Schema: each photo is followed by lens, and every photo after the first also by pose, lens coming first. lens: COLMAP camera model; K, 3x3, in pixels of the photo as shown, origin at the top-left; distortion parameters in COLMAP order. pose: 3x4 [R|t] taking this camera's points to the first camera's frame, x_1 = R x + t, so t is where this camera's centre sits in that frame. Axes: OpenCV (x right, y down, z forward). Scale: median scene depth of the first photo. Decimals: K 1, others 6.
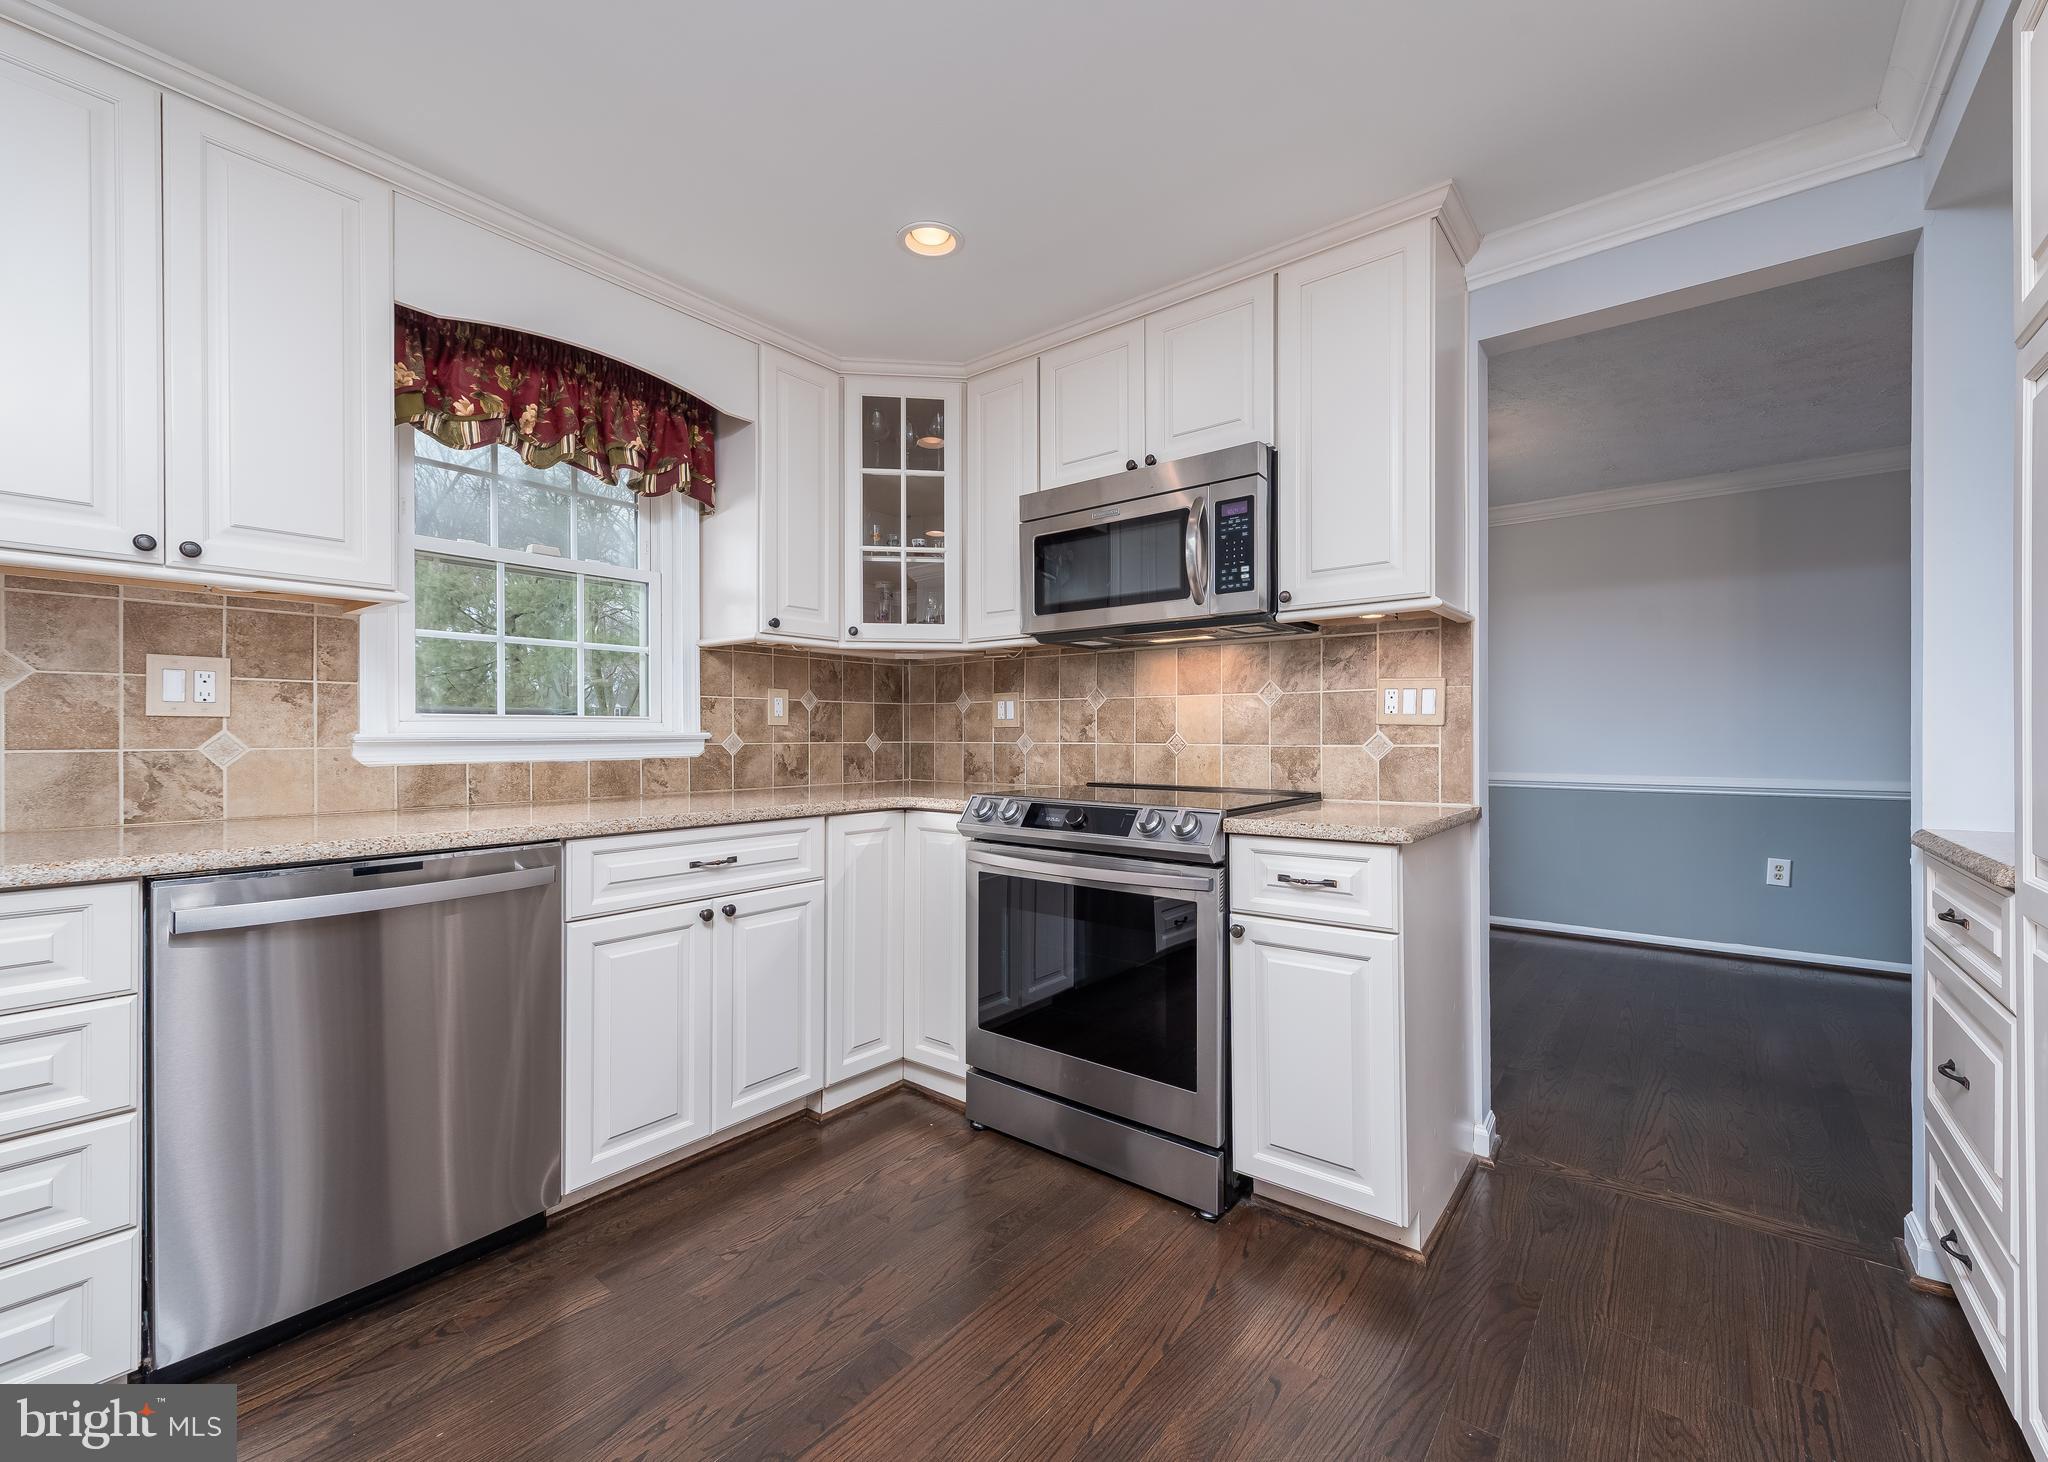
lens RADIAL K [[850.6, 0, 1017.5], [0, 850.6, 736.5], [0, 0, 1]] dist [0.003311, -0.001384]
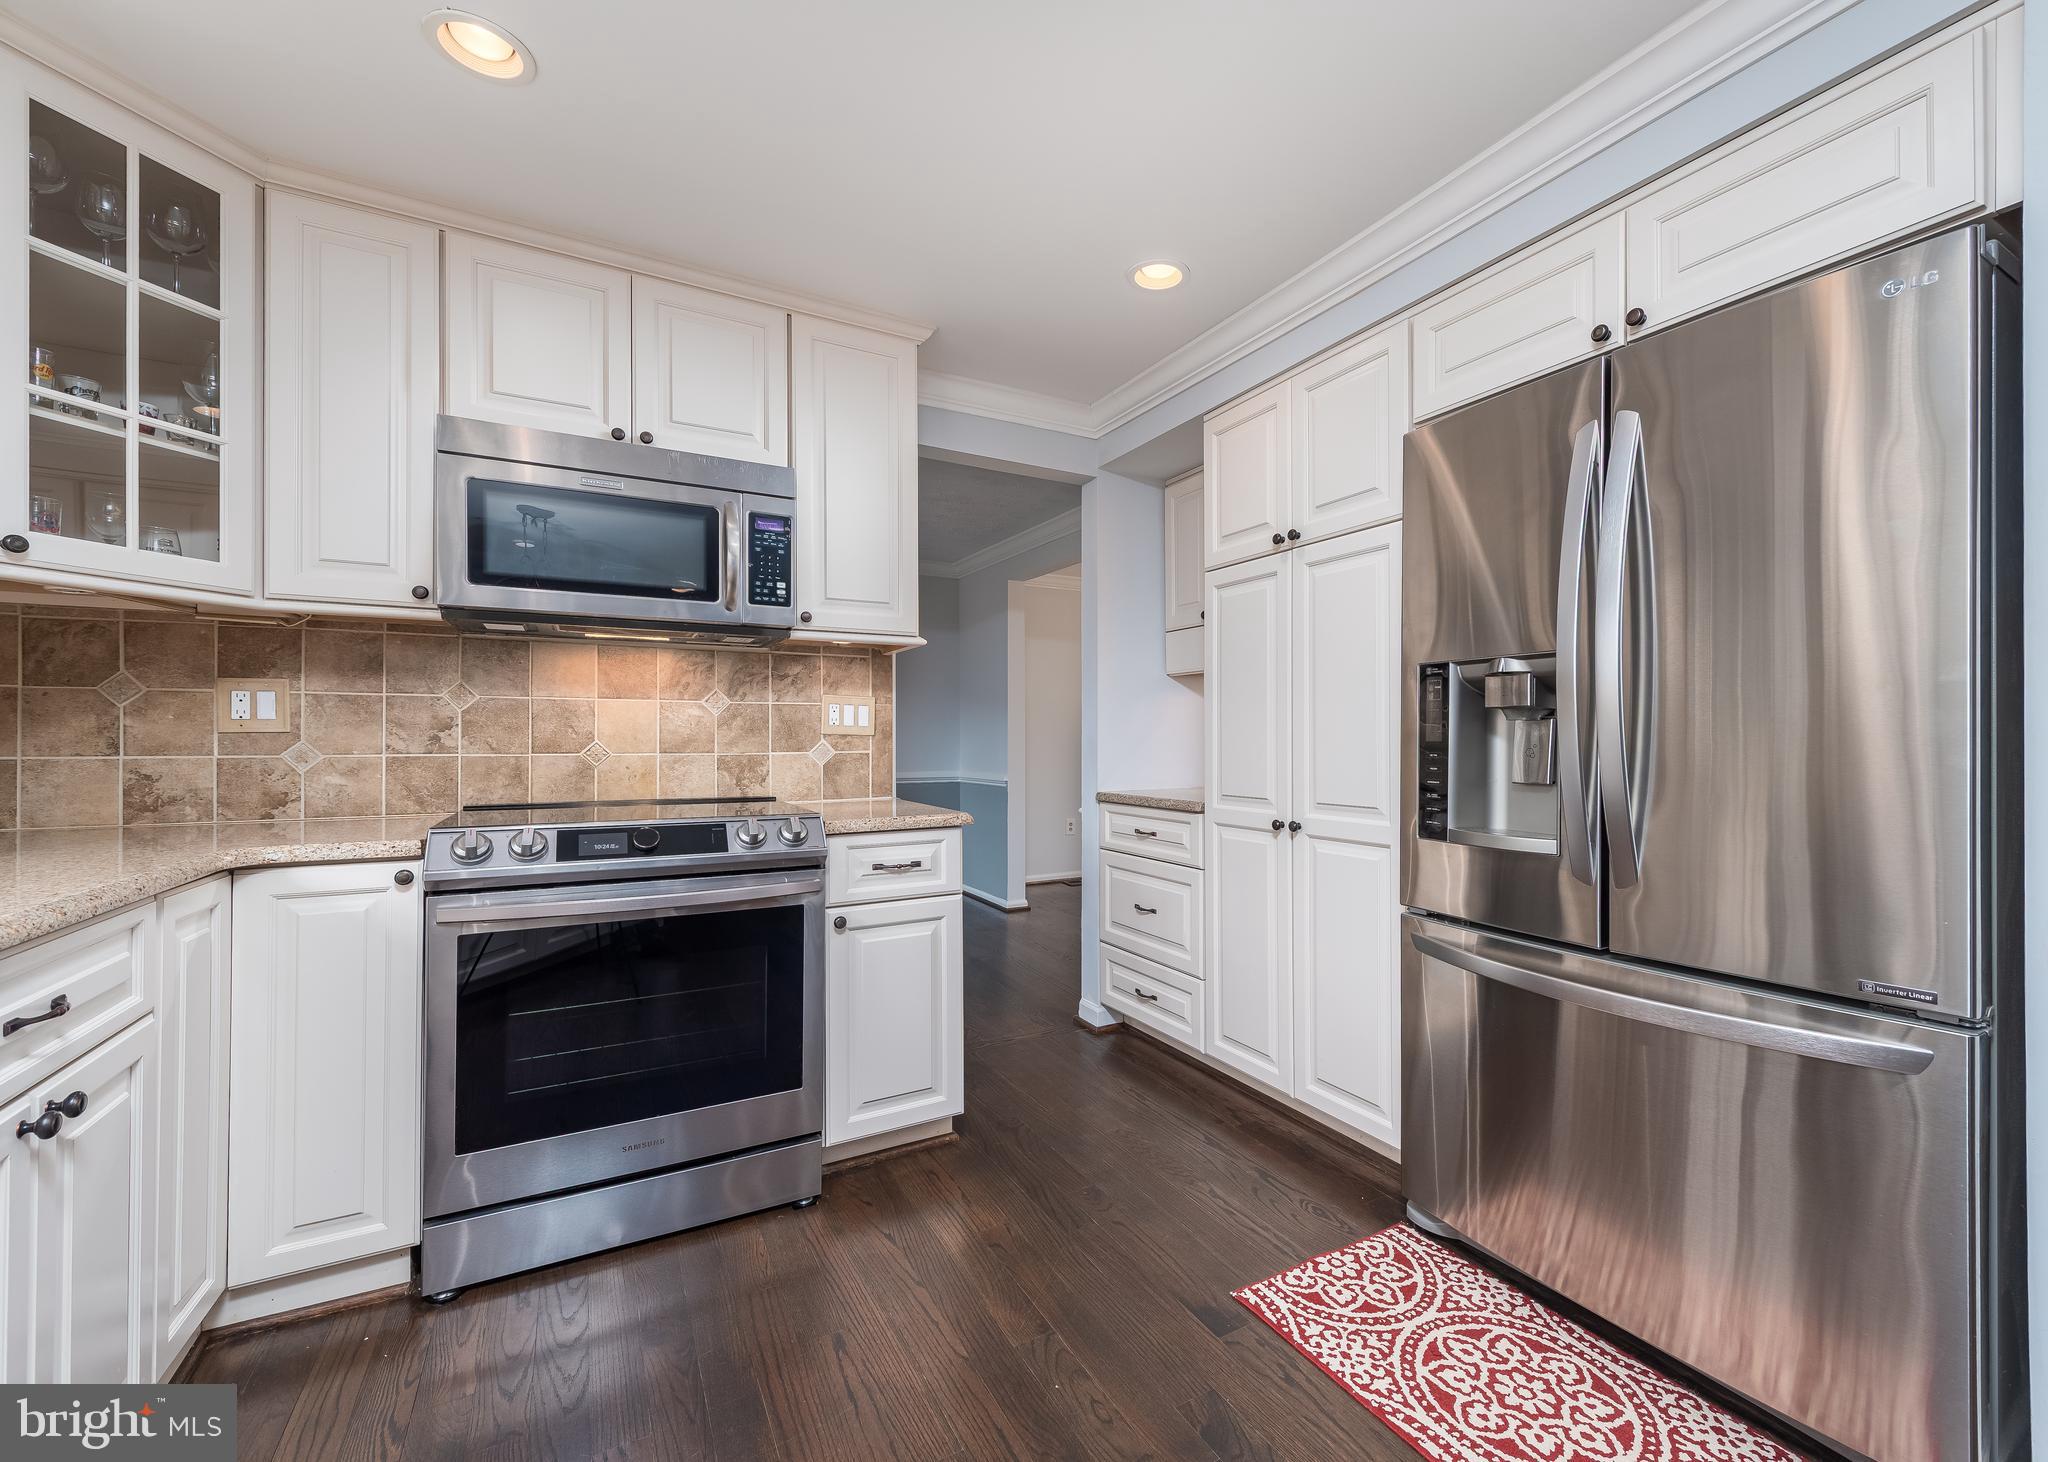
lens RADIAL K [[850.6, 0, 1072.2], [0, 850.6, 737.4], [0, 0, 1]] dist [0.003311, -0.001384]
pose [[0.366974, 0.004651, 0.930220, -0.493242], [0.003346, 0.999974, -0.006320, -0.001015], [-0.930225, 0.005432, 0.366949, 0.240514]]
